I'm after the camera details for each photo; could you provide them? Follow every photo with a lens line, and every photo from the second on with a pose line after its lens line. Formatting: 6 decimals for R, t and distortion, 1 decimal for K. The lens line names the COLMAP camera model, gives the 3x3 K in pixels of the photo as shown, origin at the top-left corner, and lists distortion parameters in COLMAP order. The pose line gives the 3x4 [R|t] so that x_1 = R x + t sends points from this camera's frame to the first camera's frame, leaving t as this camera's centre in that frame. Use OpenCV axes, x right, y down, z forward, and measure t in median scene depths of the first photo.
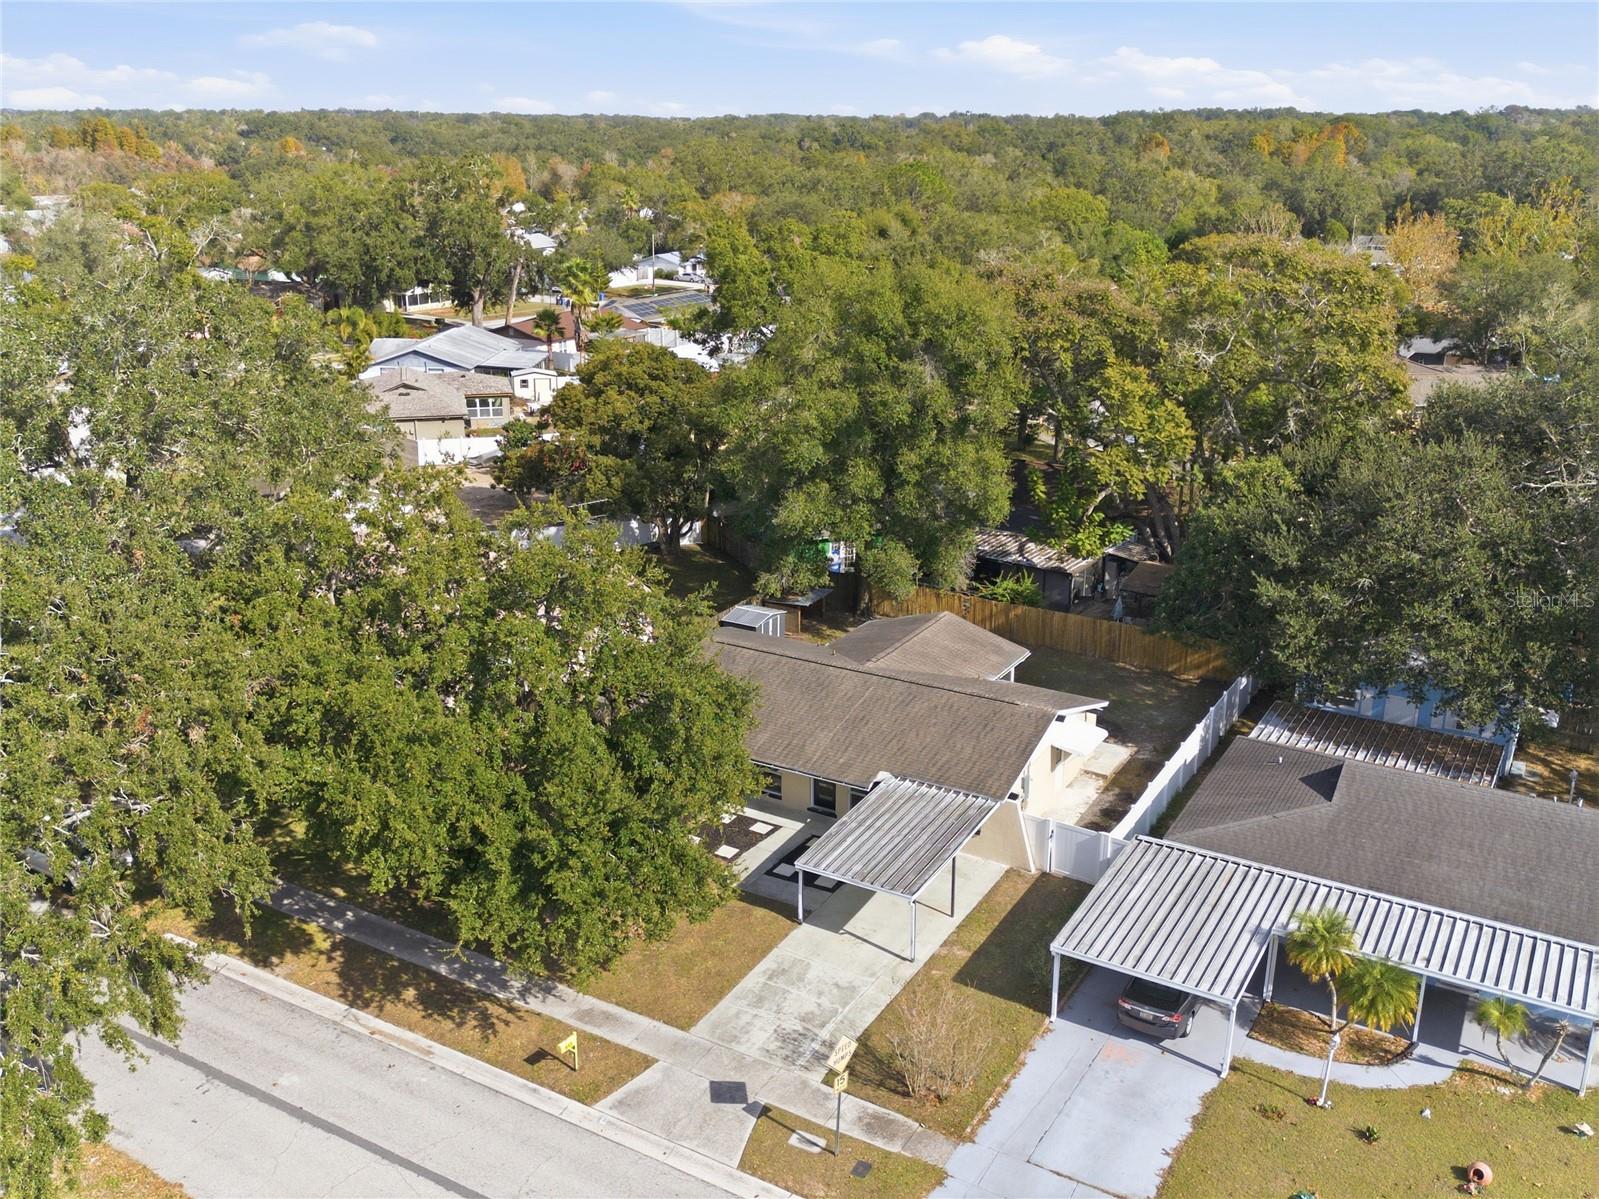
lens RADIAL K [[1112.2, 0, 799.5], [0, 1112.2, 599.5], [0, 0, 1]] dist [0.021267, -0.001576]
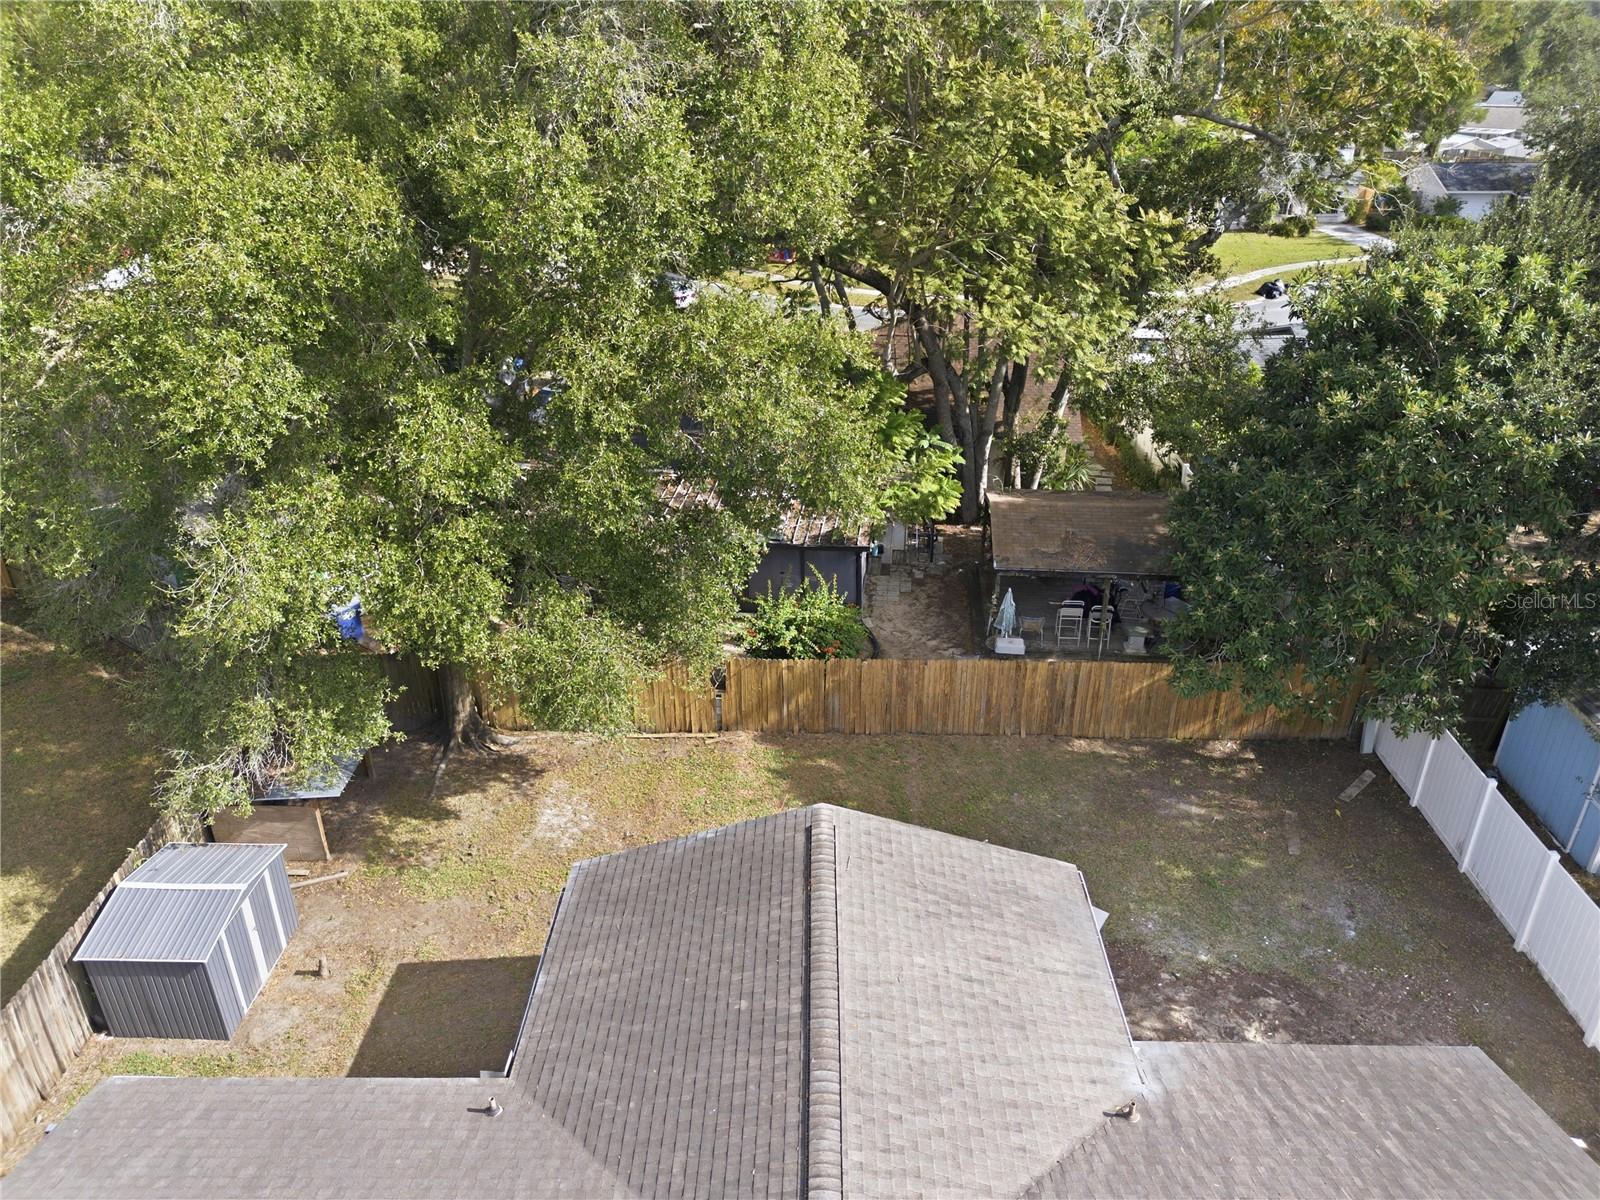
lens RADIAL K [[1112.9, 0, 800.0], [0, 1112.9, 600.0], [0, 0, 1]] dist [0.021267, -0.001576]
pose [[0.870115, -0.228951, 0.436442, -0.006760], [0.174168, 0.971253, 0.162275, -0.100812], [-0.461049, -0.065184, 0.884978, 0.670010]]
